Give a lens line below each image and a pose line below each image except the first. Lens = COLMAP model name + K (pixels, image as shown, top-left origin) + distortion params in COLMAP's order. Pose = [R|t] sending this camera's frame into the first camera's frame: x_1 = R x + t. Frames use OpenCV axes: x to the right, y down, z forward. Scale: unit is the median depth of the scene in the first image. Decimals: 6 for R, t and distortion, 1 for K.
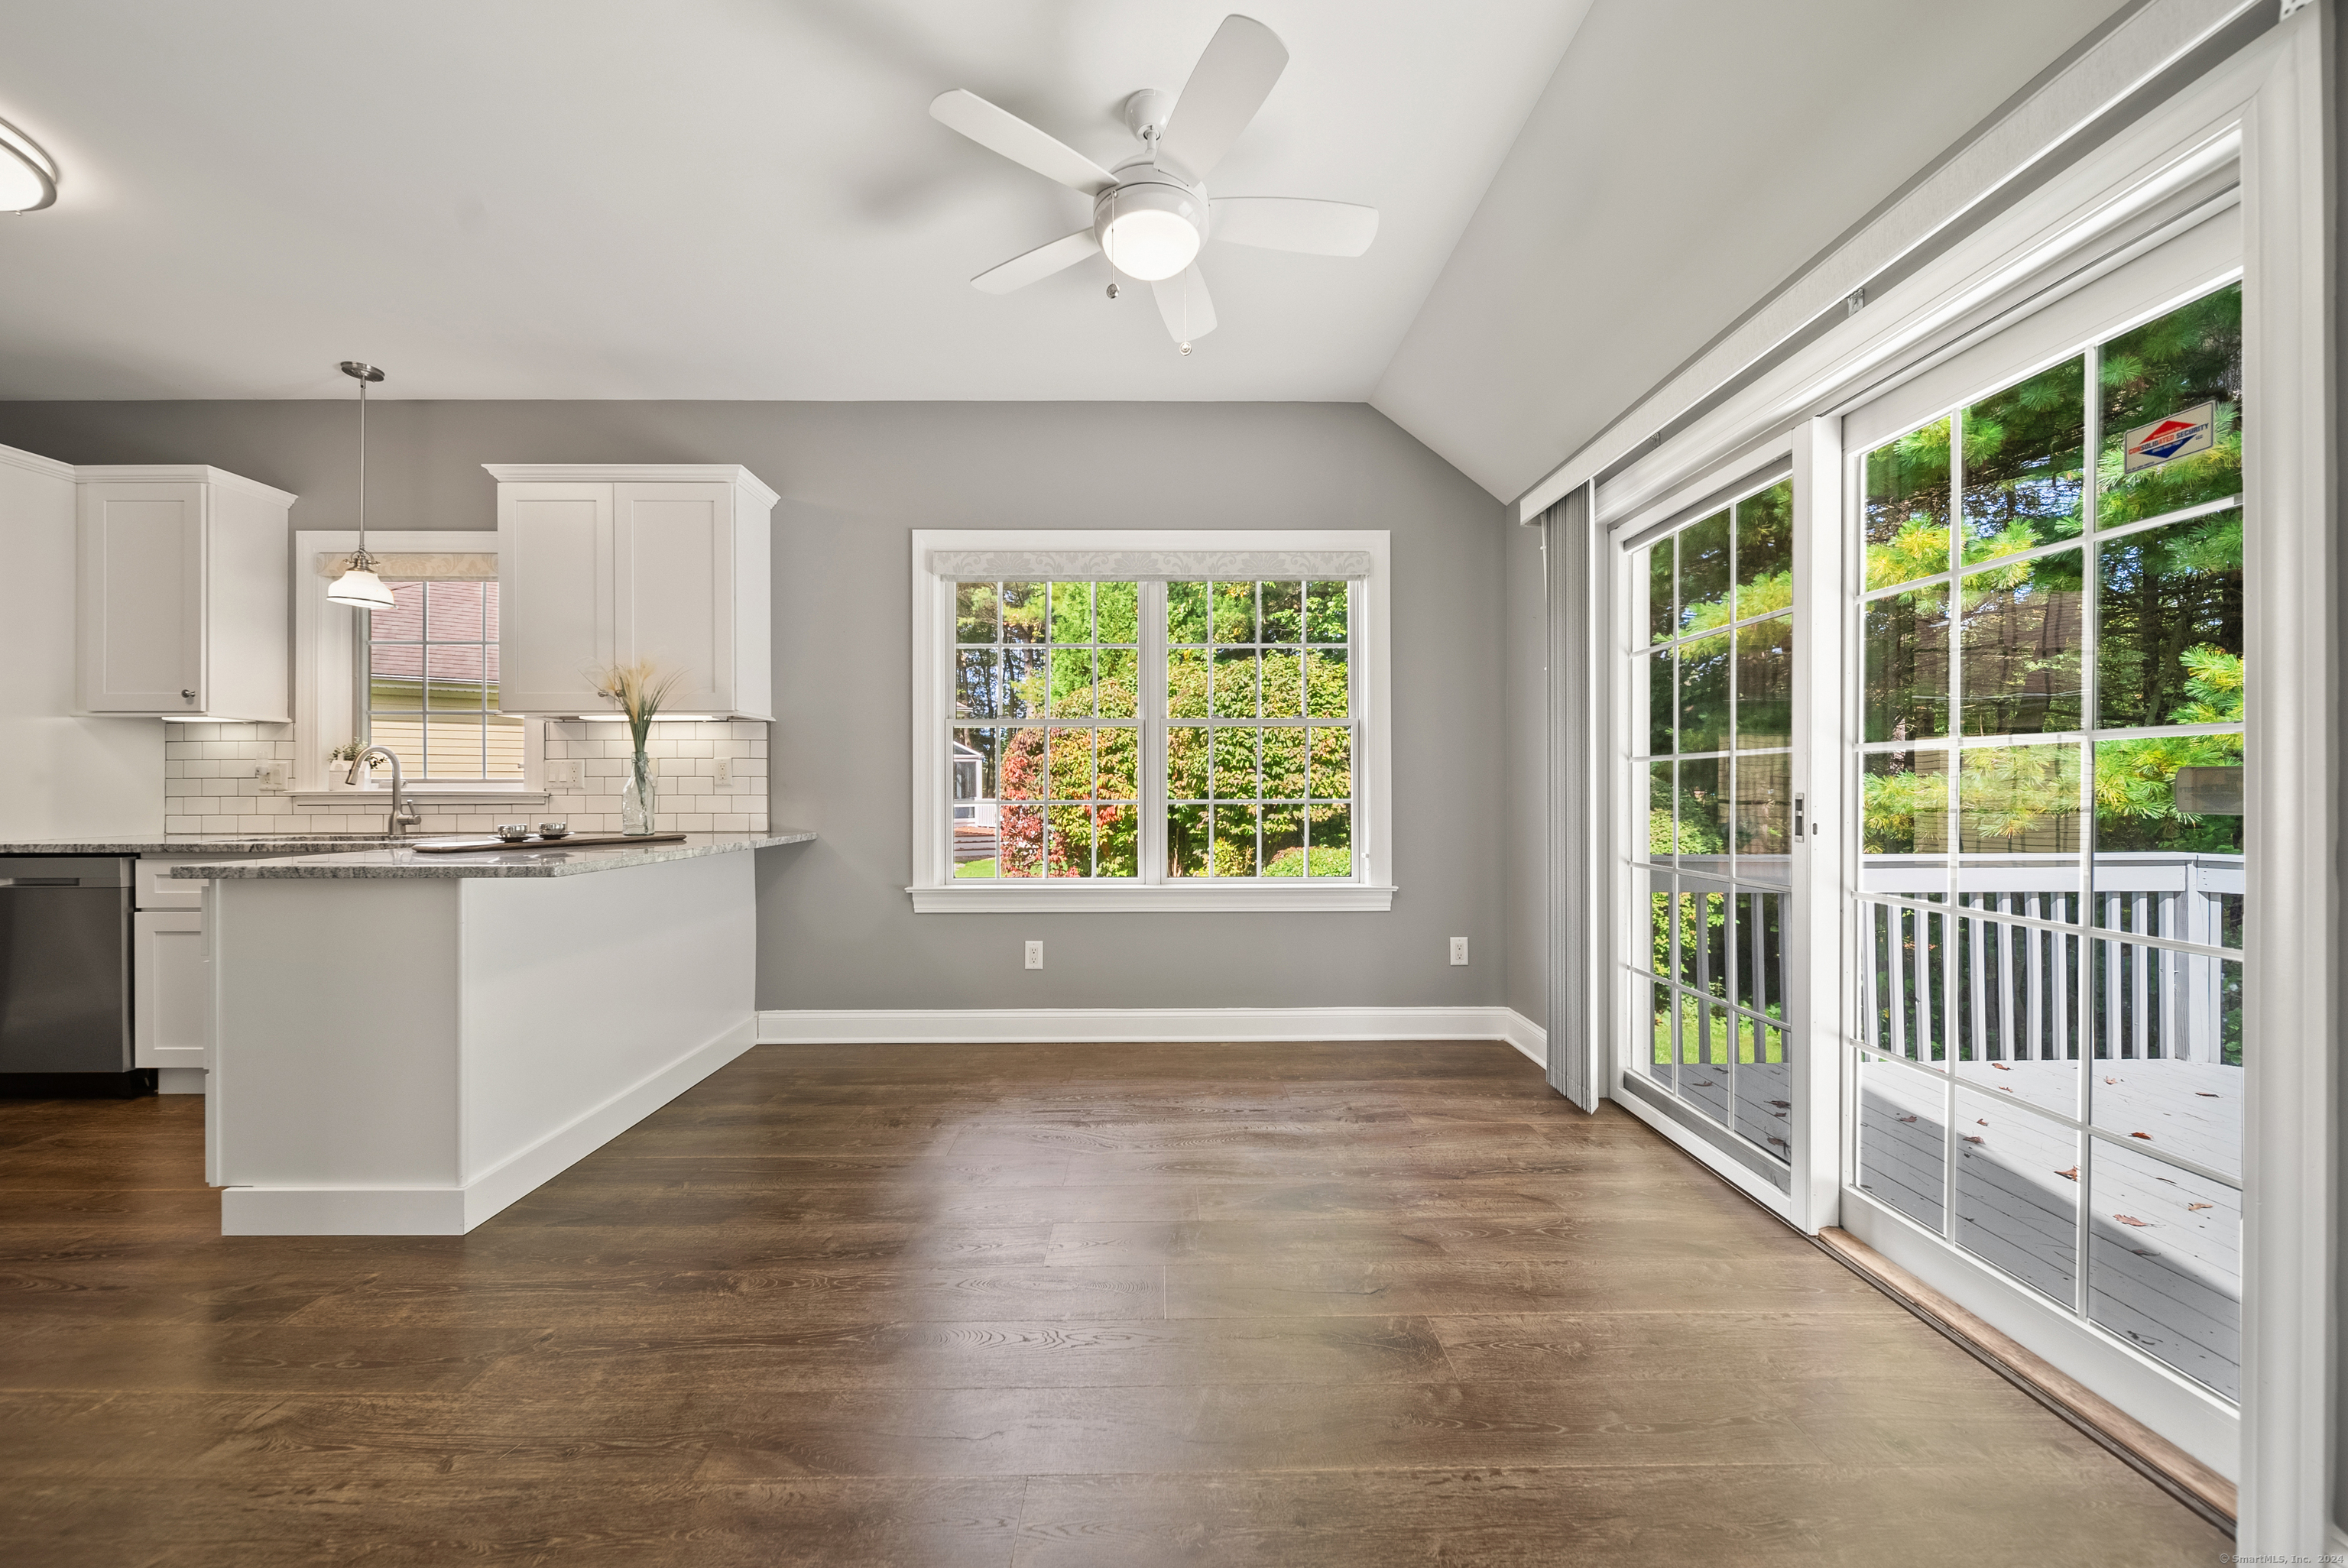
lens RADIAL K [[833.0, 0, 1166.5], [0, 833.0, 777.5], [0, 0, 1]] dist [0.000708, -0.001783]
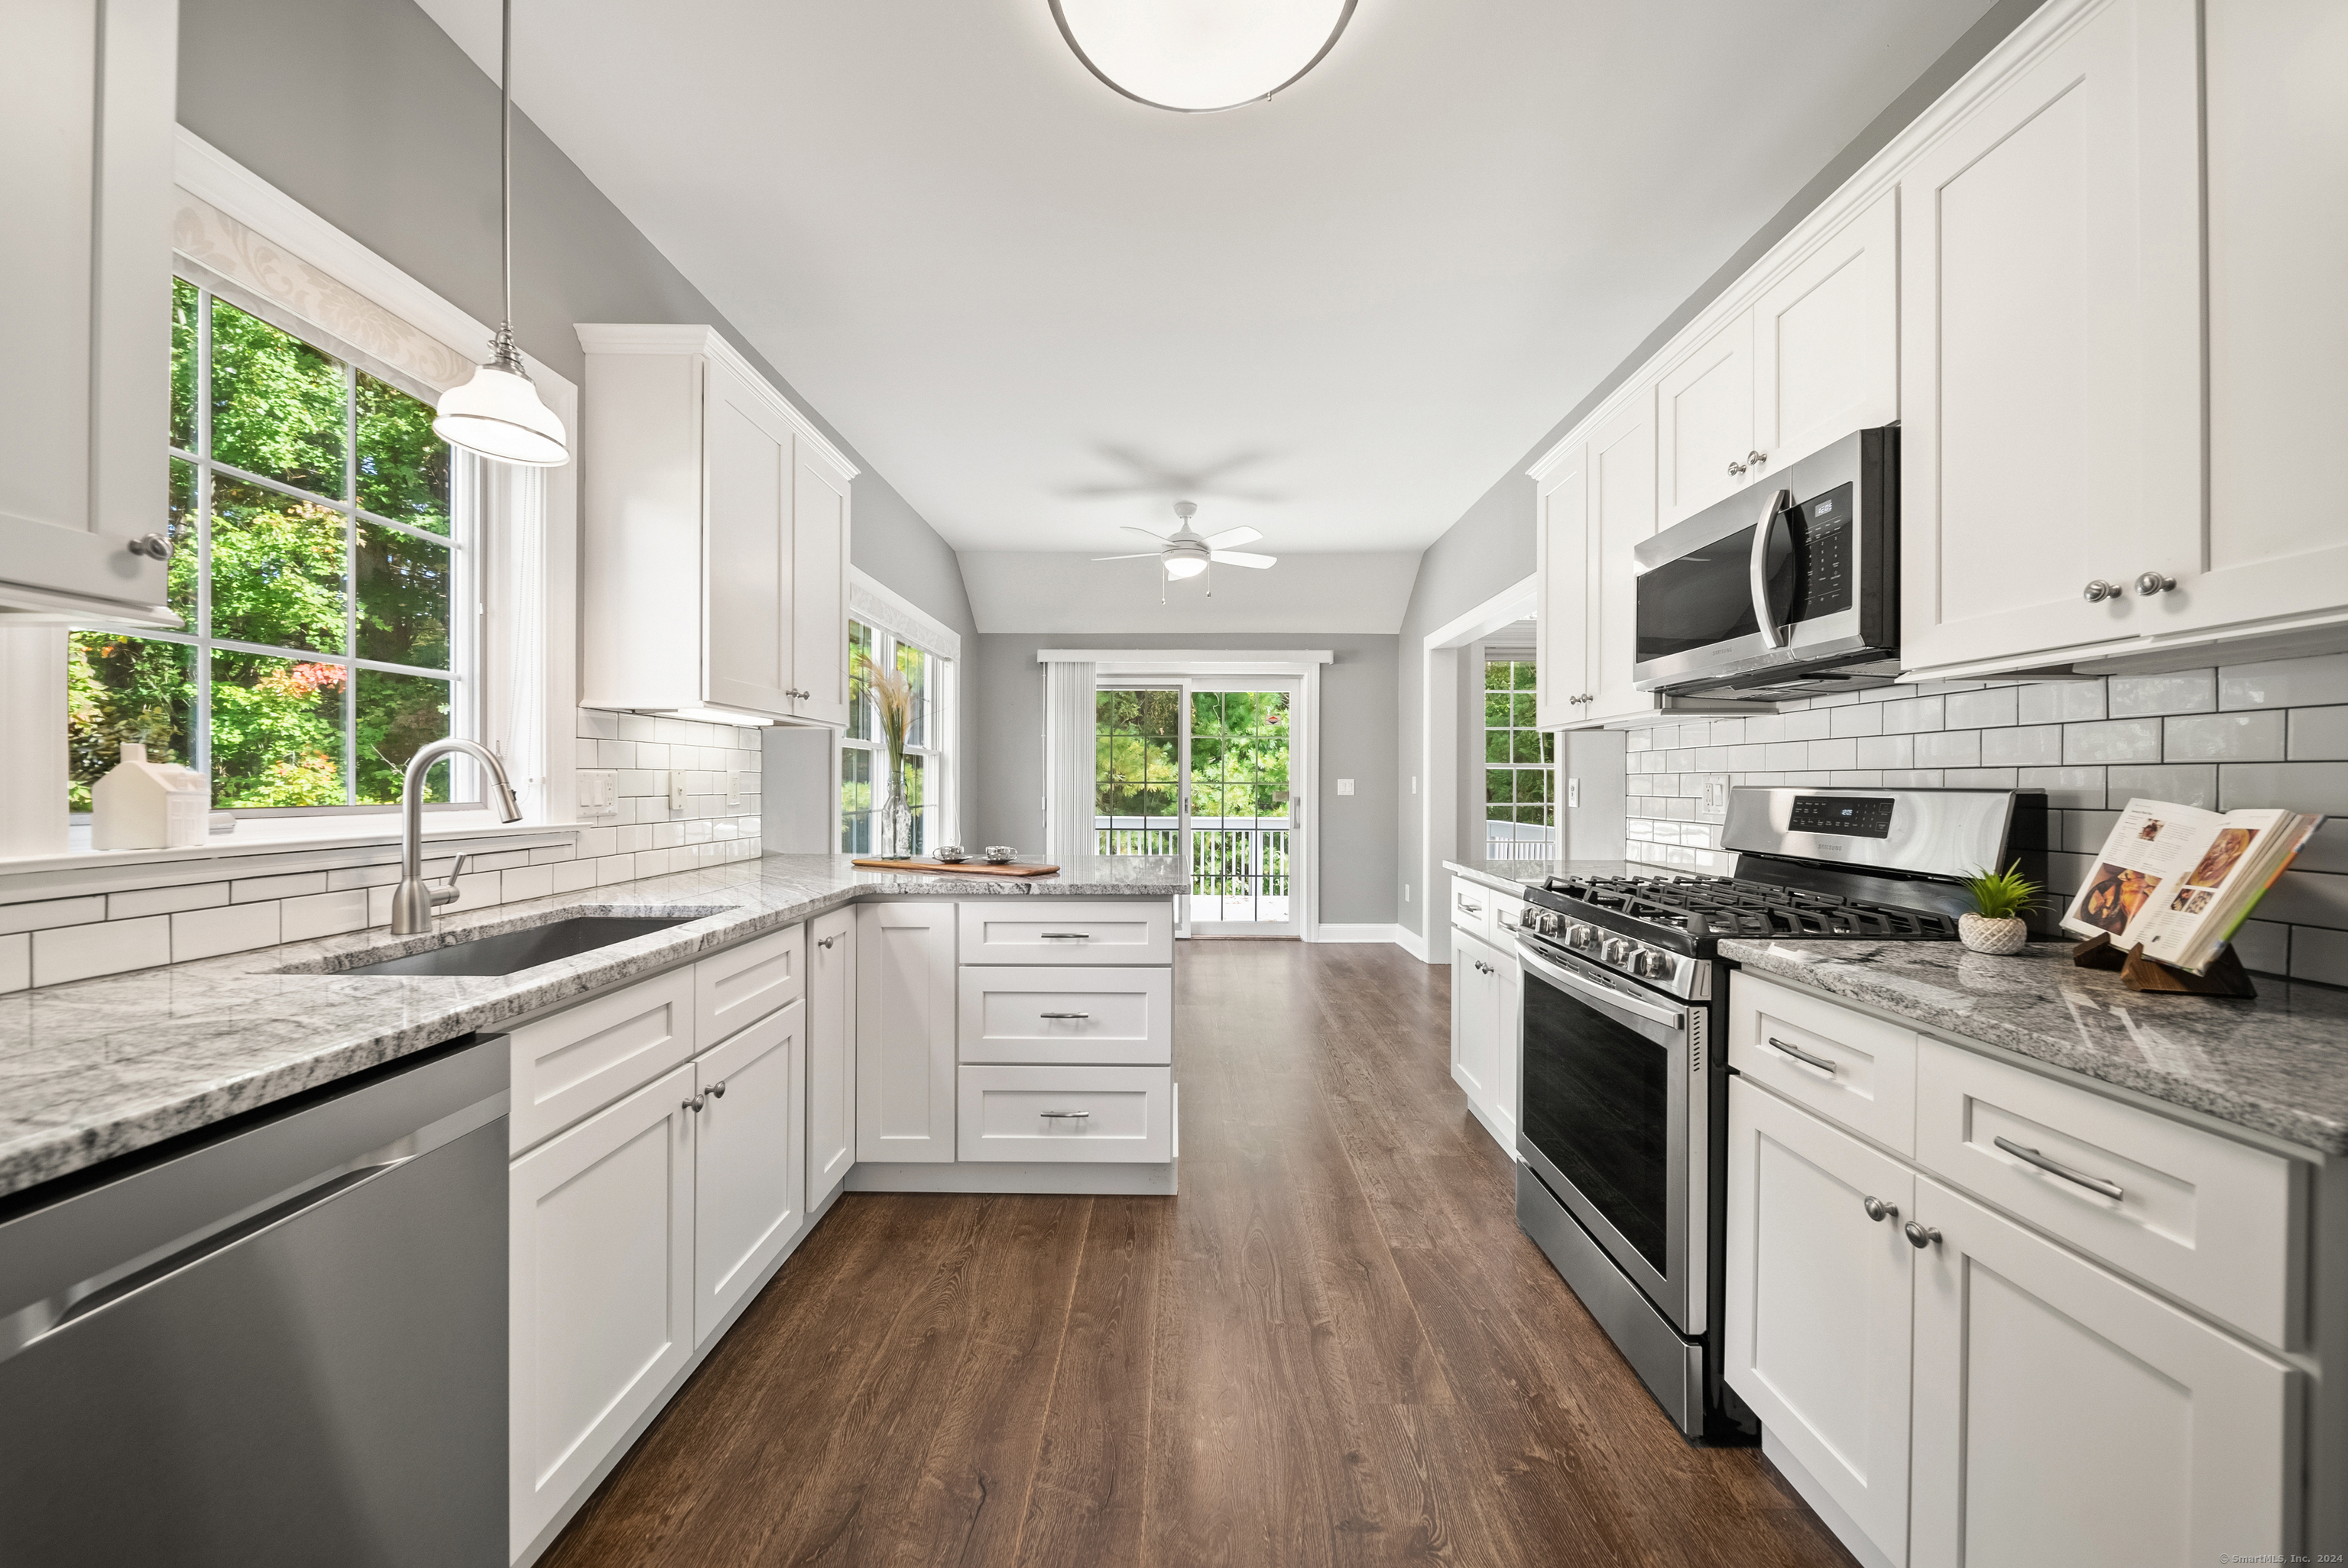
lens RADIAL K [[833.0, 0, 1186.9], [0, 833.0, 778.0], [0, 0, 1]] dist [0.000708, -0.001783]
pose [[0.013515, 0.007538, 0.999880, -1.372286], [-0.018690, 0.999799, -0.007285, -0.019078], [-0.999734, -0.018590, 0.013654, 0.575060]]
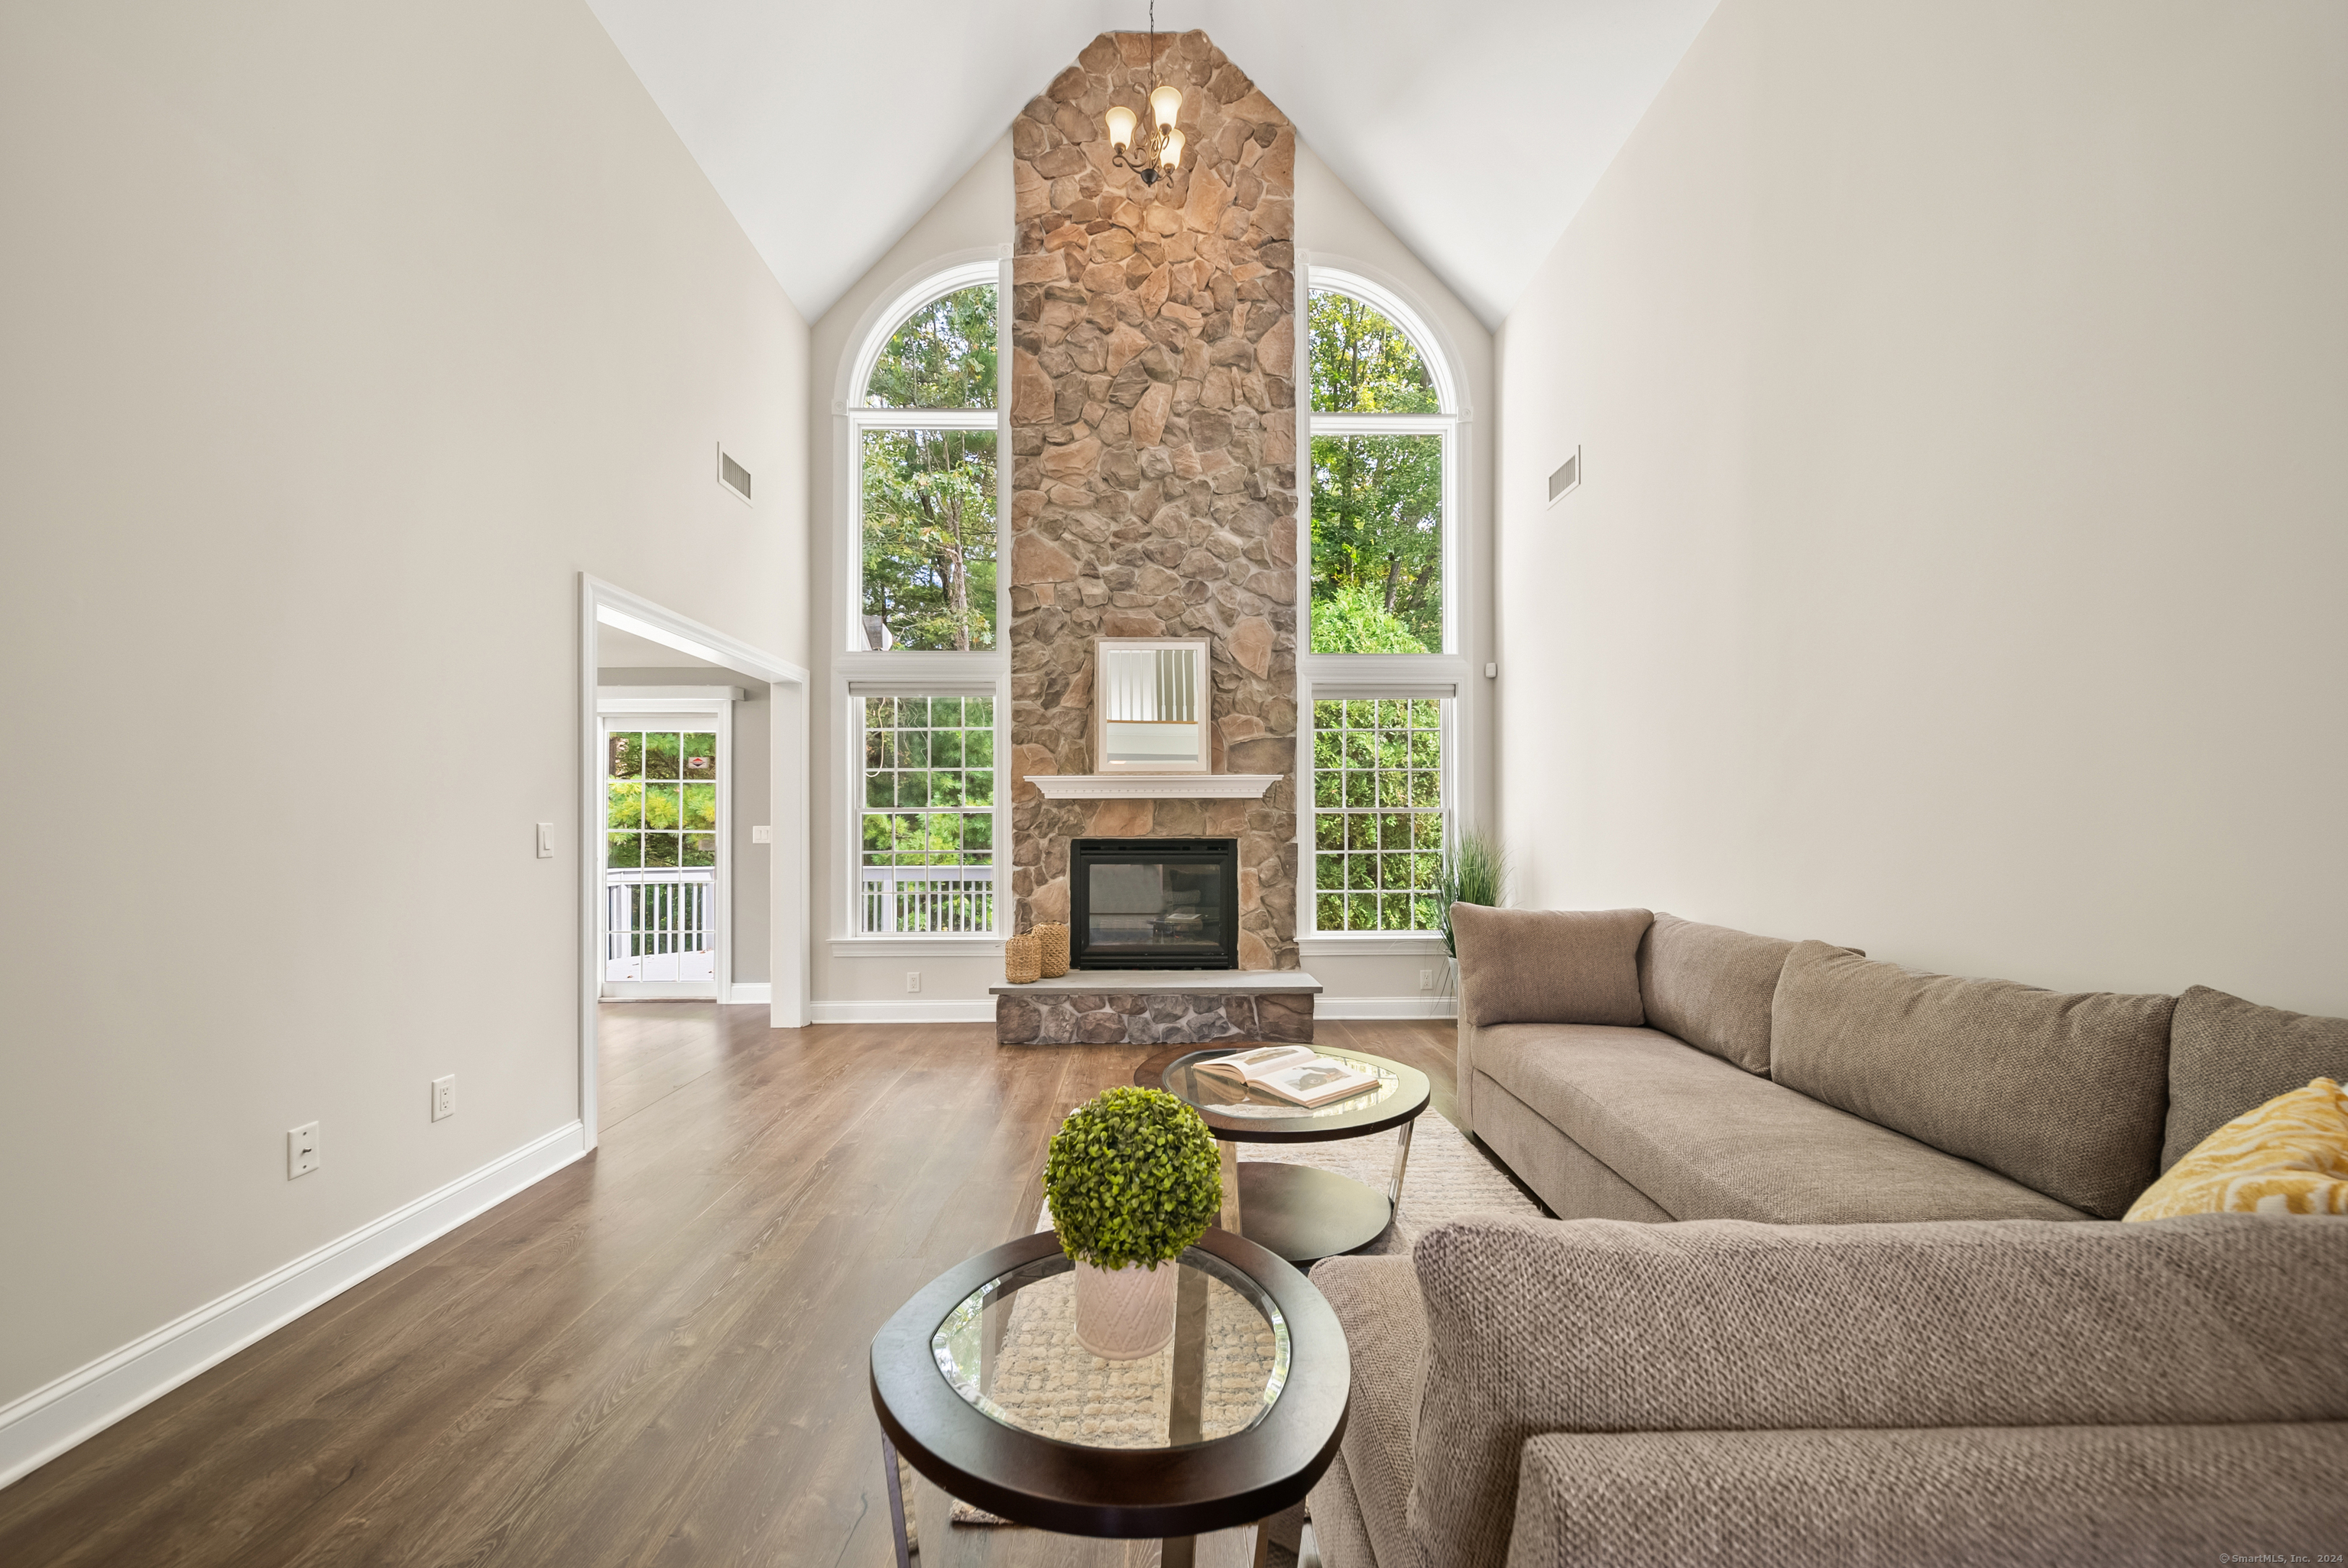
lens RADIAL K [[833.0, 0, 1172.6], [0, 833.0, 826.5], [0, 0, 1]] dist [0.000708, -0.001783]
pose [[-0.004534, 0.008508, 0.999954, -1.222249], [-0.013221, 0.999876, -0.008568, -0.030337], [-0.999902, -0.013259, -0.004421, -0.556017]]
